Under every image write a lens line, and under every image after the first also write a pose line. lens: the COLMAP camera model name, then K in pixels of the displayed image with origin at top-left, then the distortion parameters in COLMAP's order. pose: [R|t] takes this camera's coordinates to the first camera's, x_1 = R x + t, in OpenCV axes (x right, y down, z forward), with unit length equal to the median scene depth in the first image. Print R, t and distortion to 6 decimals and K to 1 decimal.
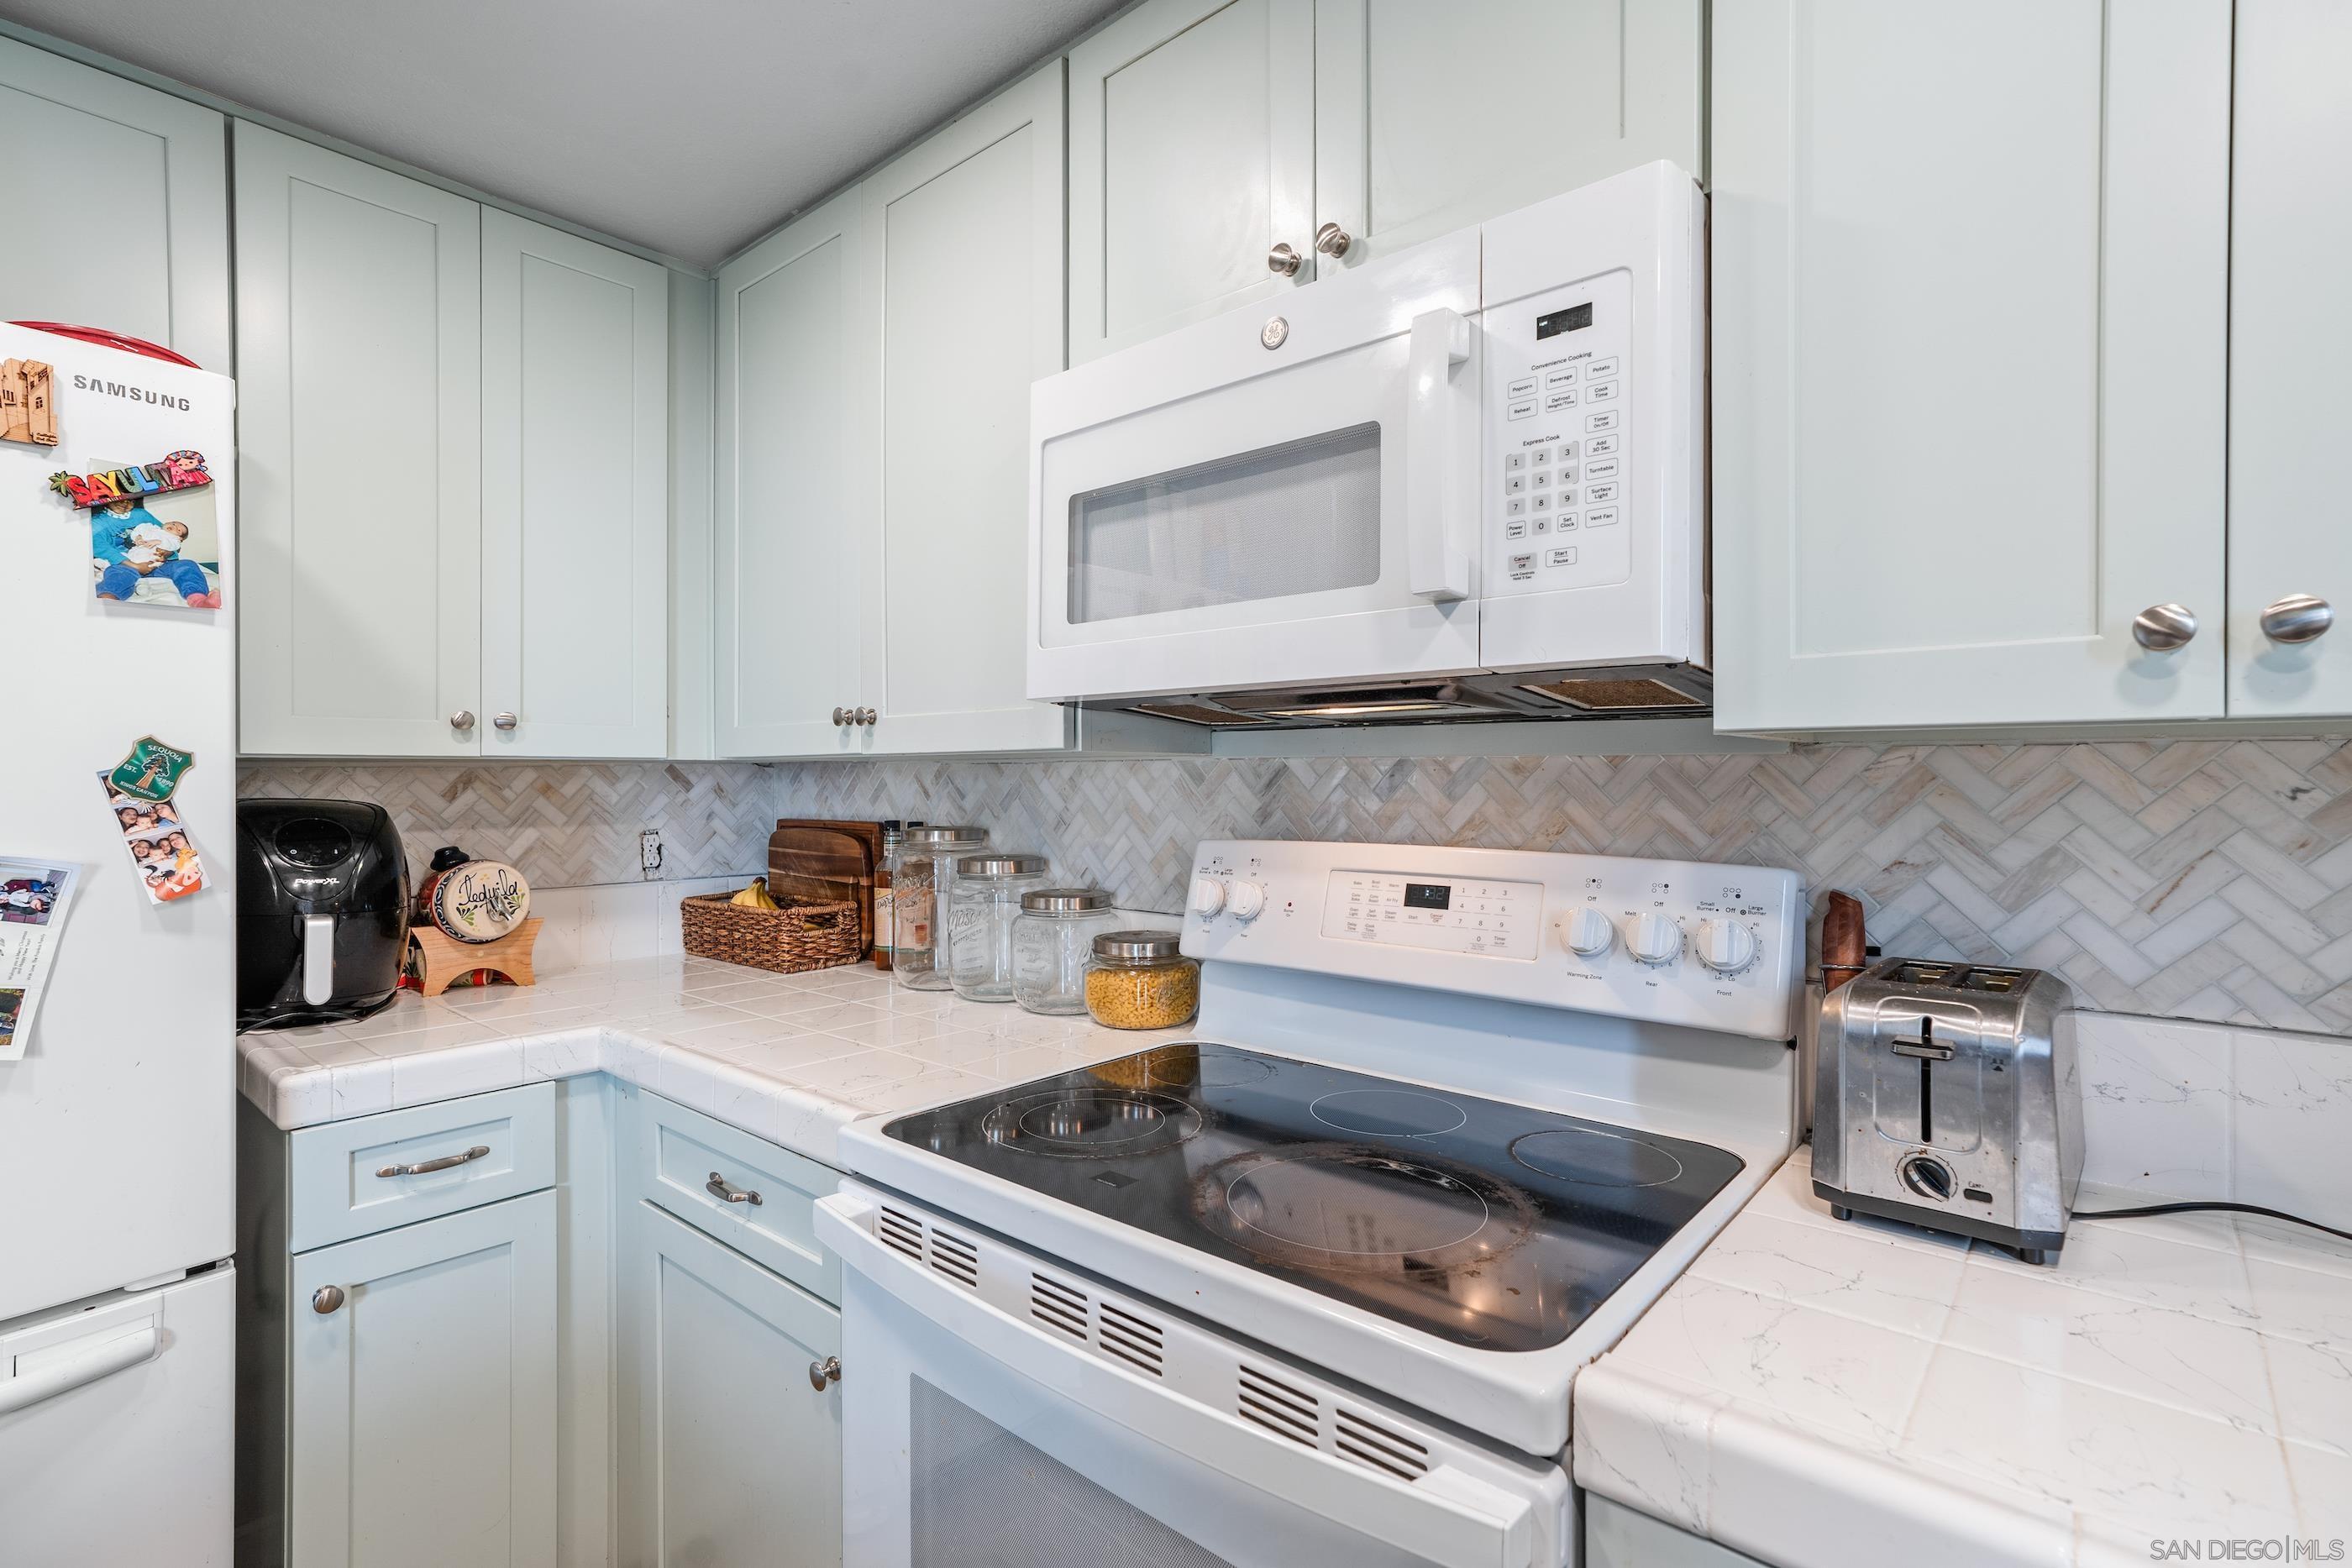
lens RADIAL K [[1097.7, 0, 1176.0], [0, 1097.7, 784.0], [0, 0, 1]] dist [-0.027078, 0.018271]
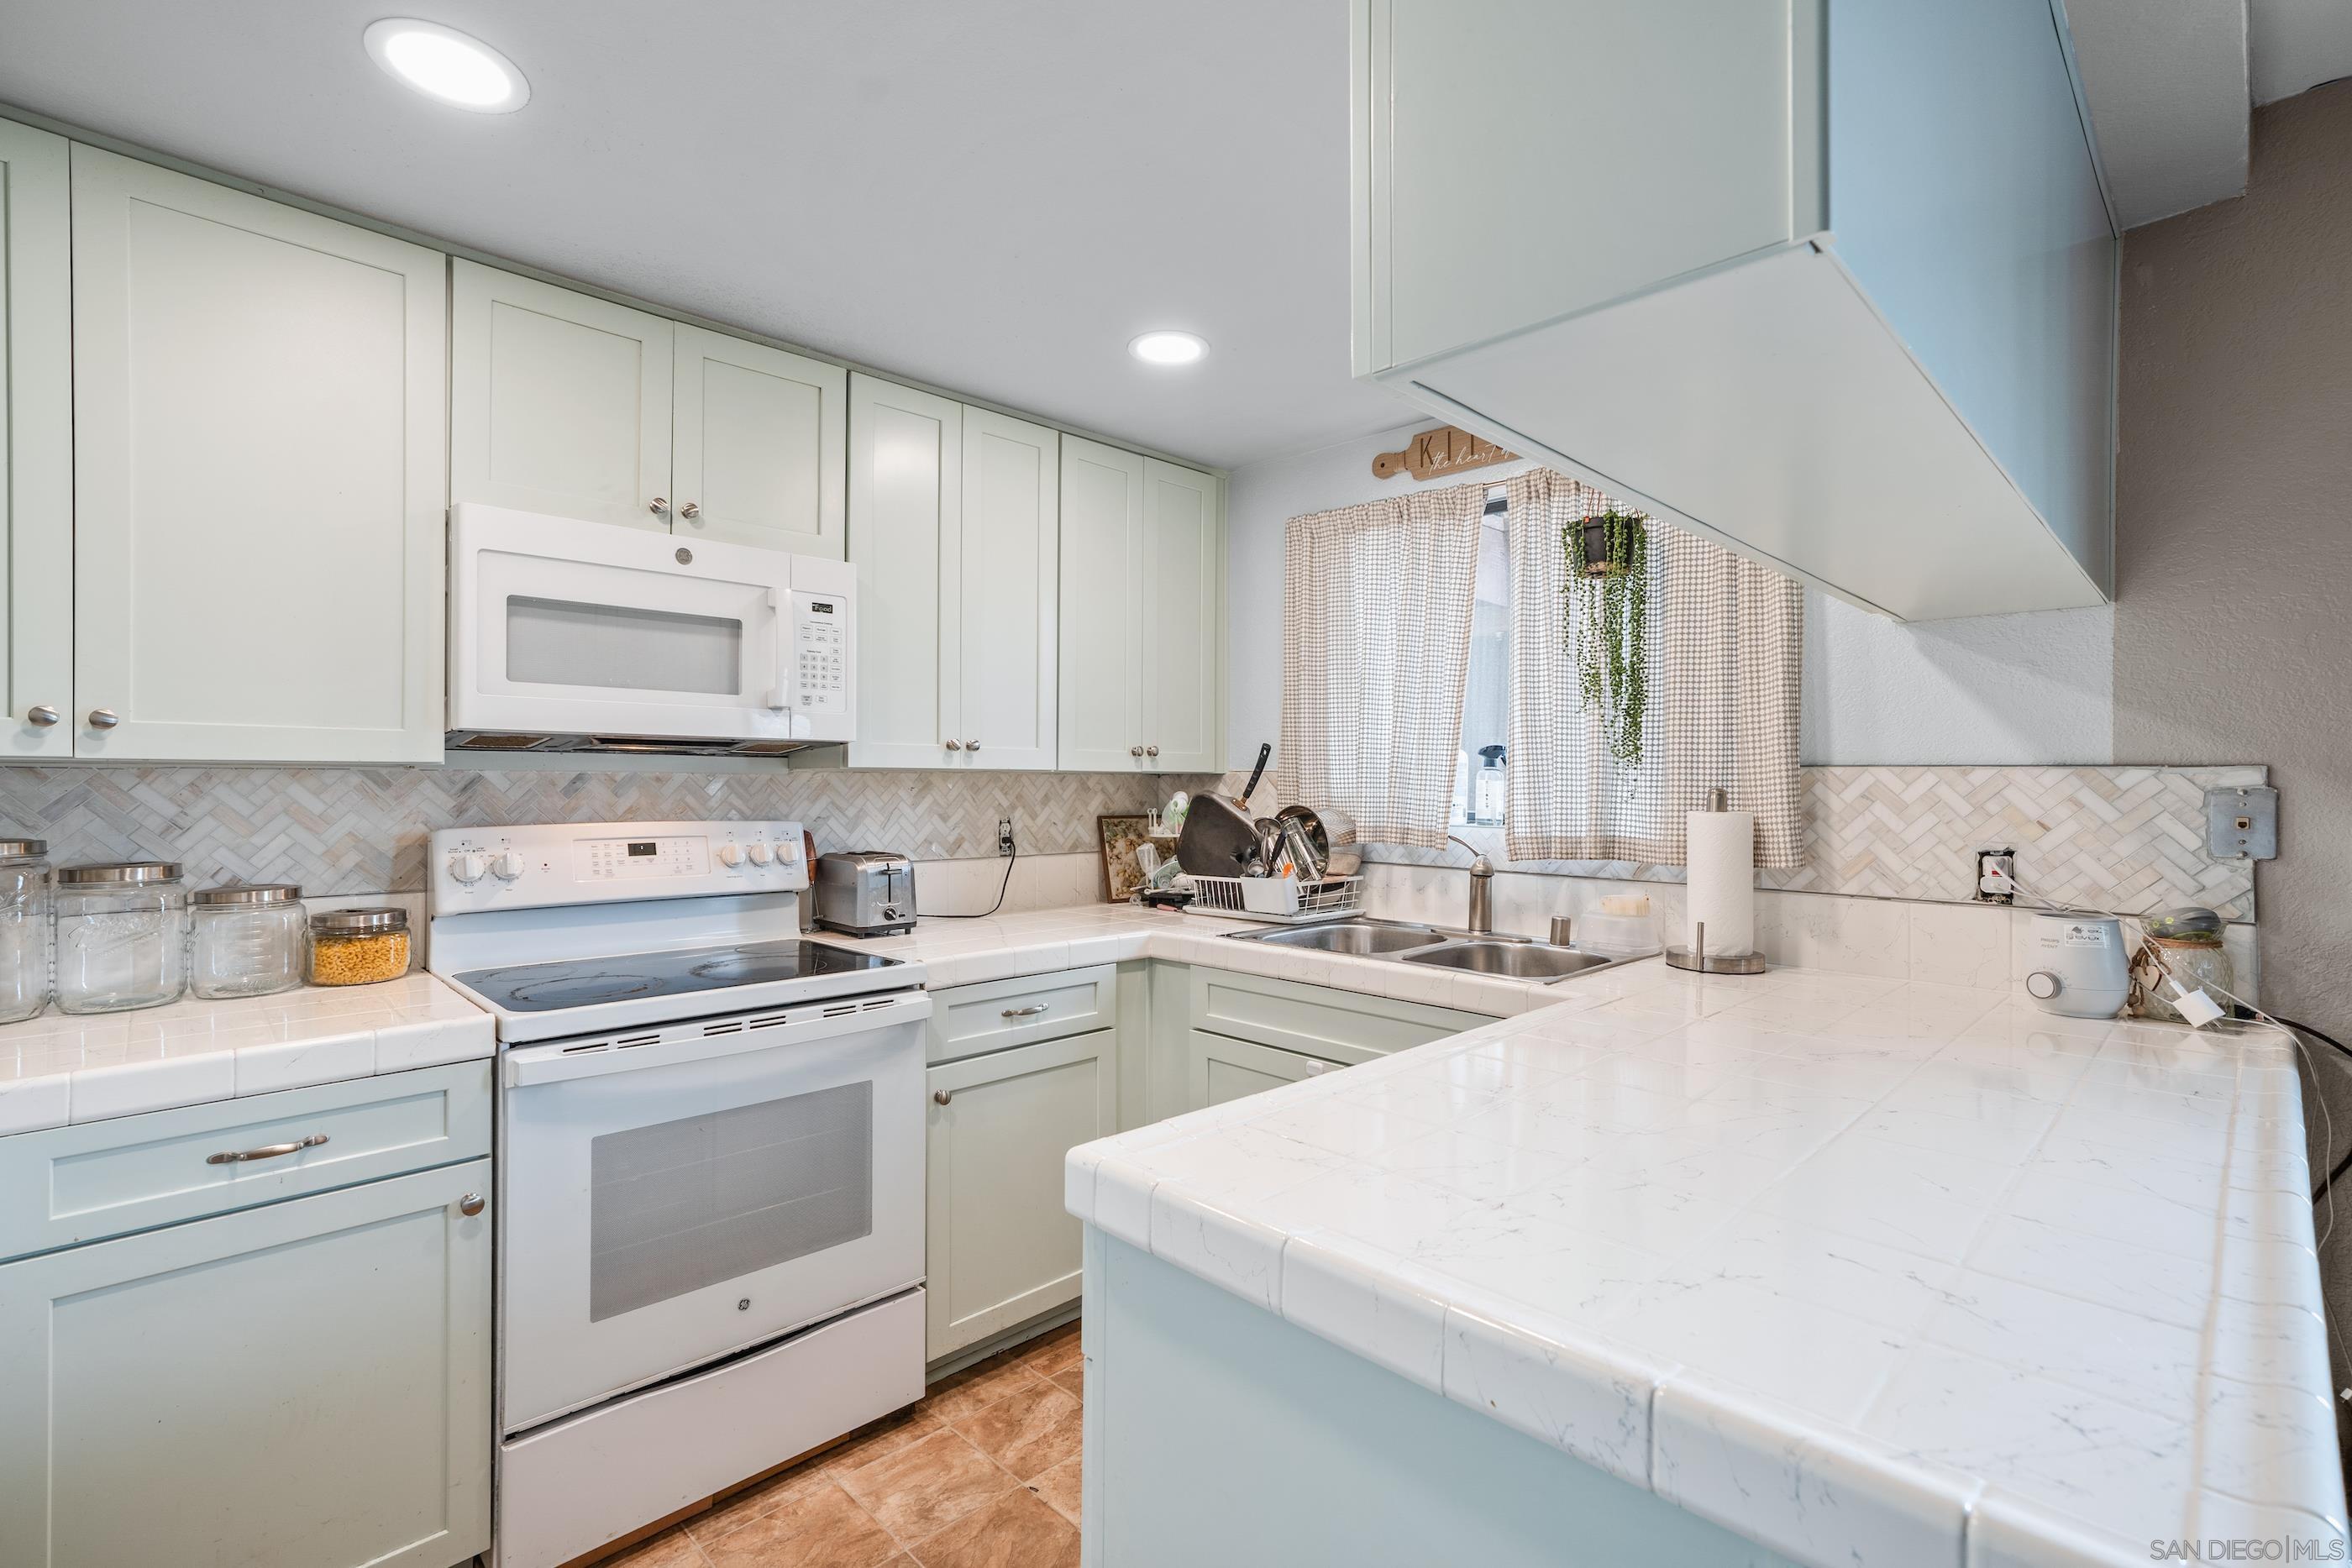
lens RADIAL K [[1097.7, 0, 1176.0], [0, 1097.7, 784.0], [0, 0, 1]] dist [-0.027078, 0.018271]
pose [[0.064434, -0.001350, 0.997921, -1.723949], [0.004029, 0.999991, 0.001092, -0.004895], [-0.997914, 0.003950, 0.064438, -0.002839]]
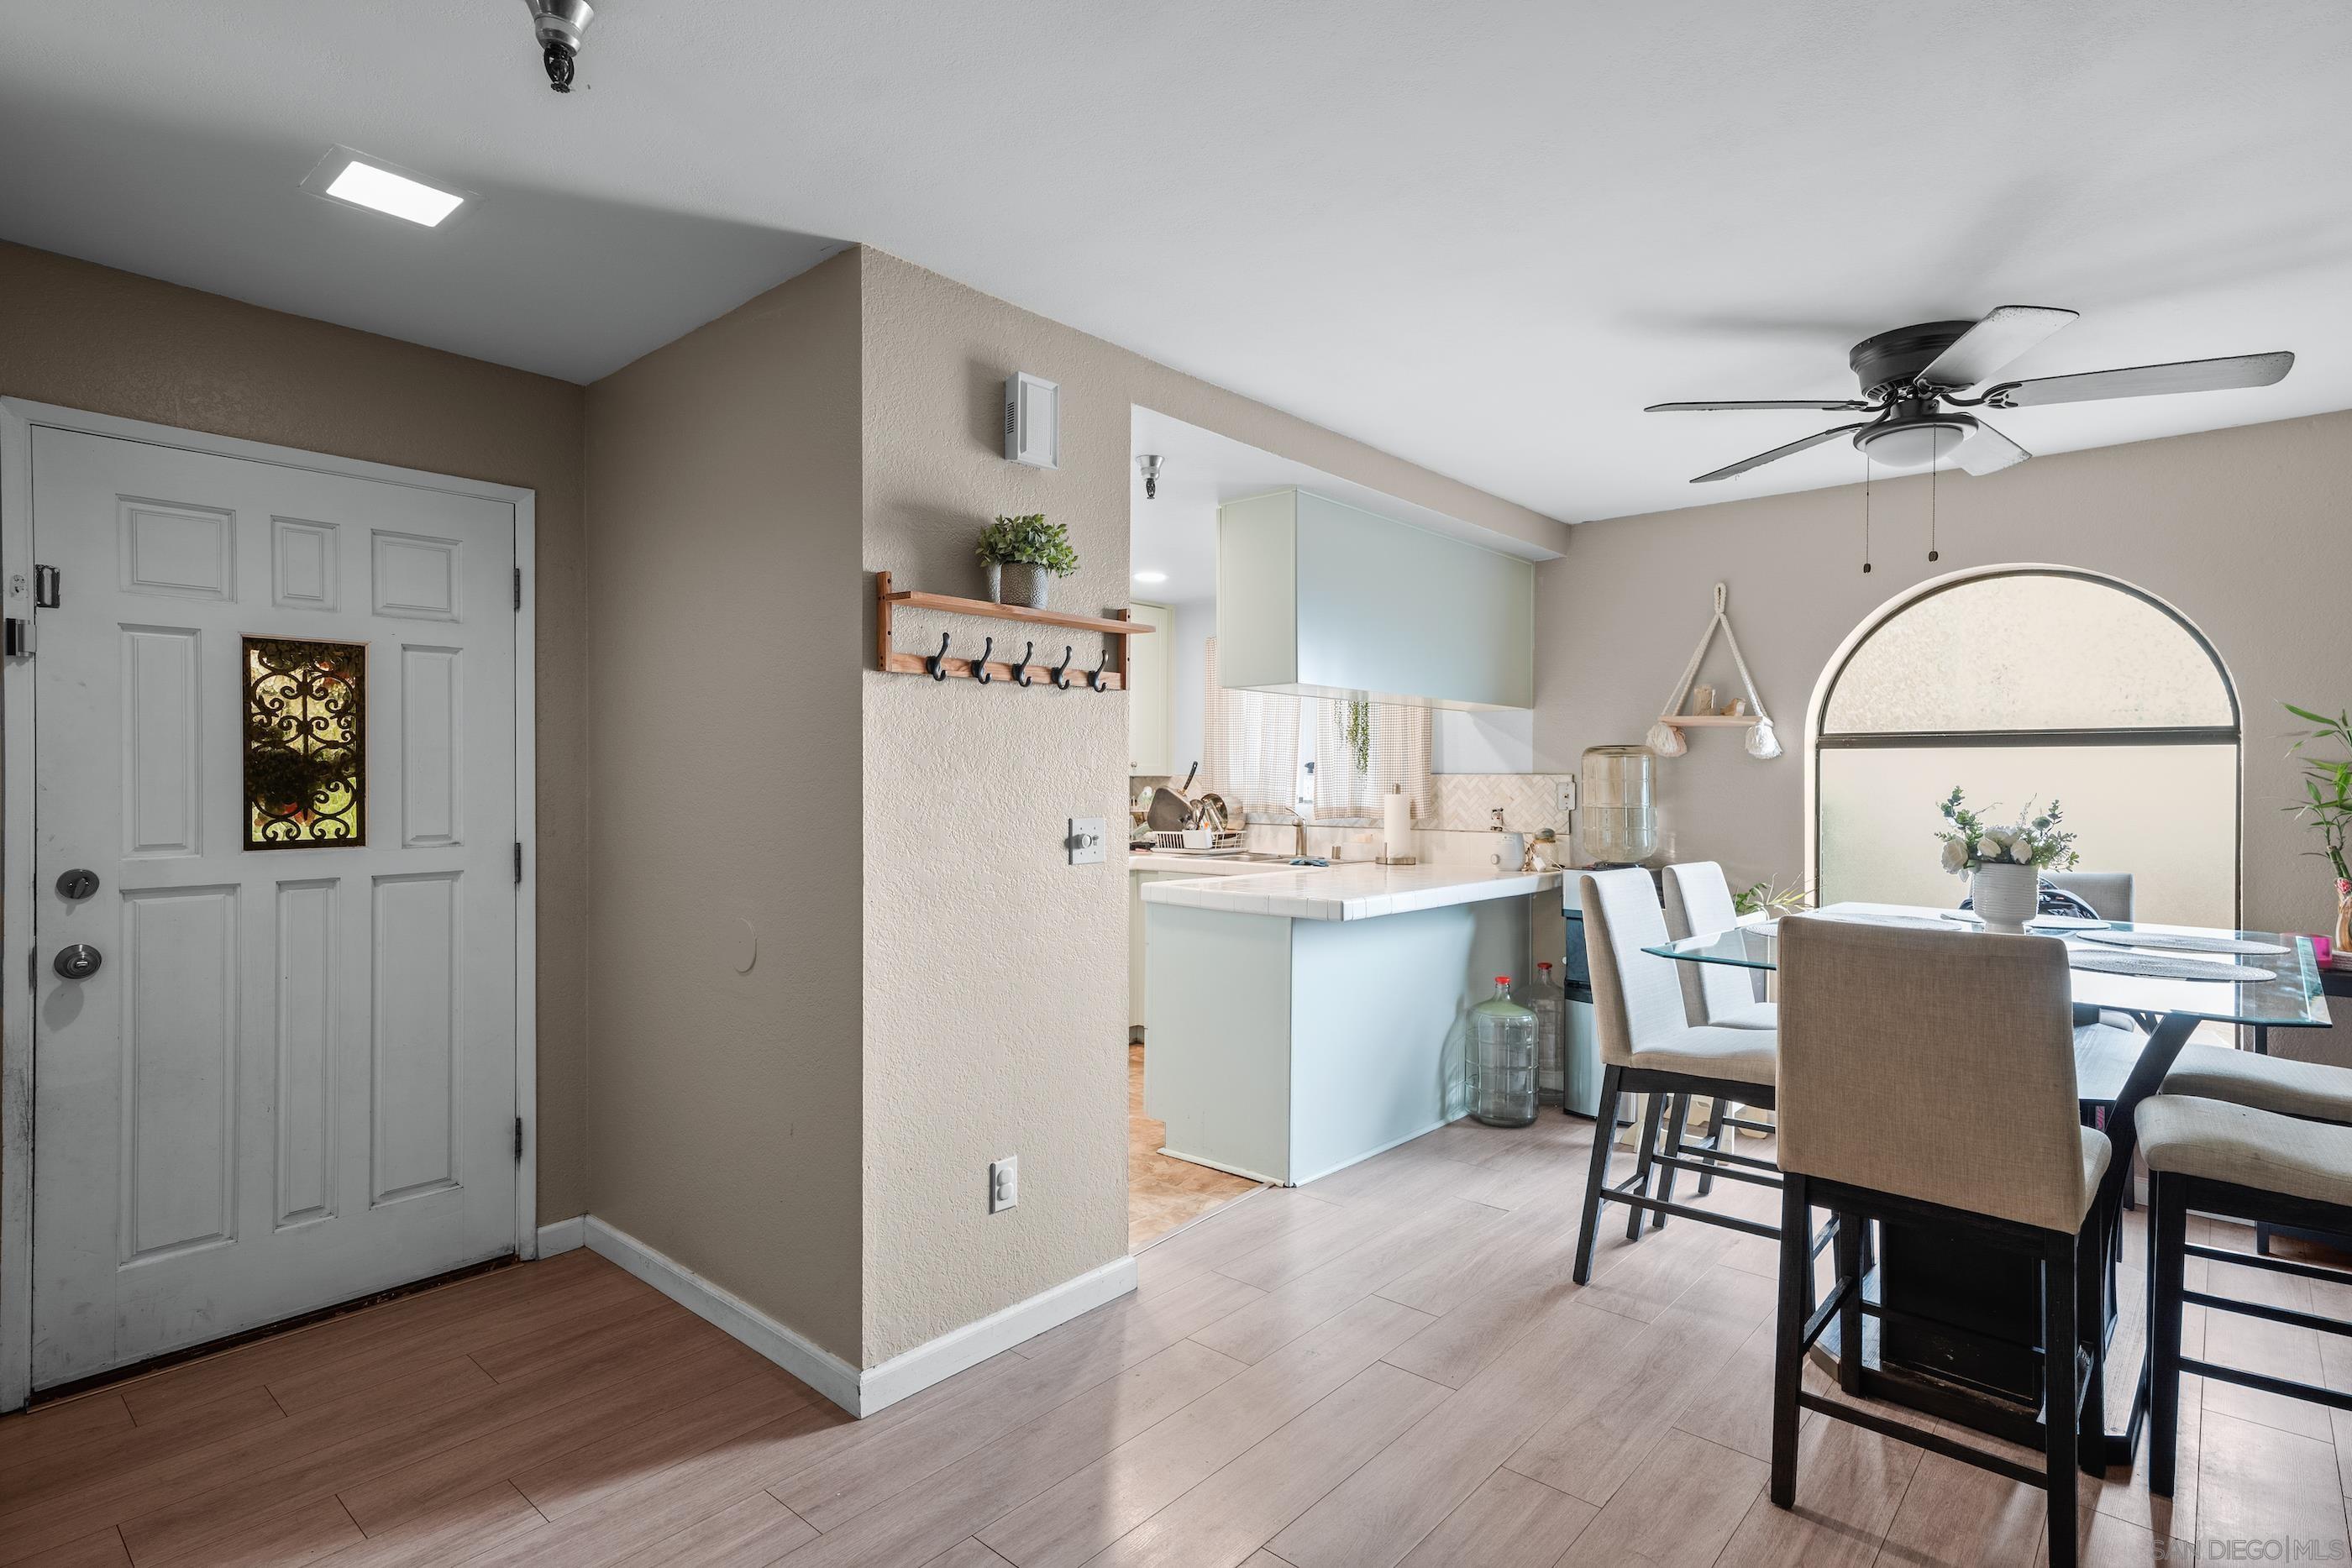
lens RADIAL K [[1191.1, 0, 1170.2], [0, 1191.1, 794.1], [0, 0, 1]] dist [0.049315, 0.000381]
pose [[0.004119, -0.010072, 0.999941, -4.071224], [0.006168, 0.999931, 0.010046, -0.003527], [-0.999972, 0.006126, 0.004181, 0.036193]]
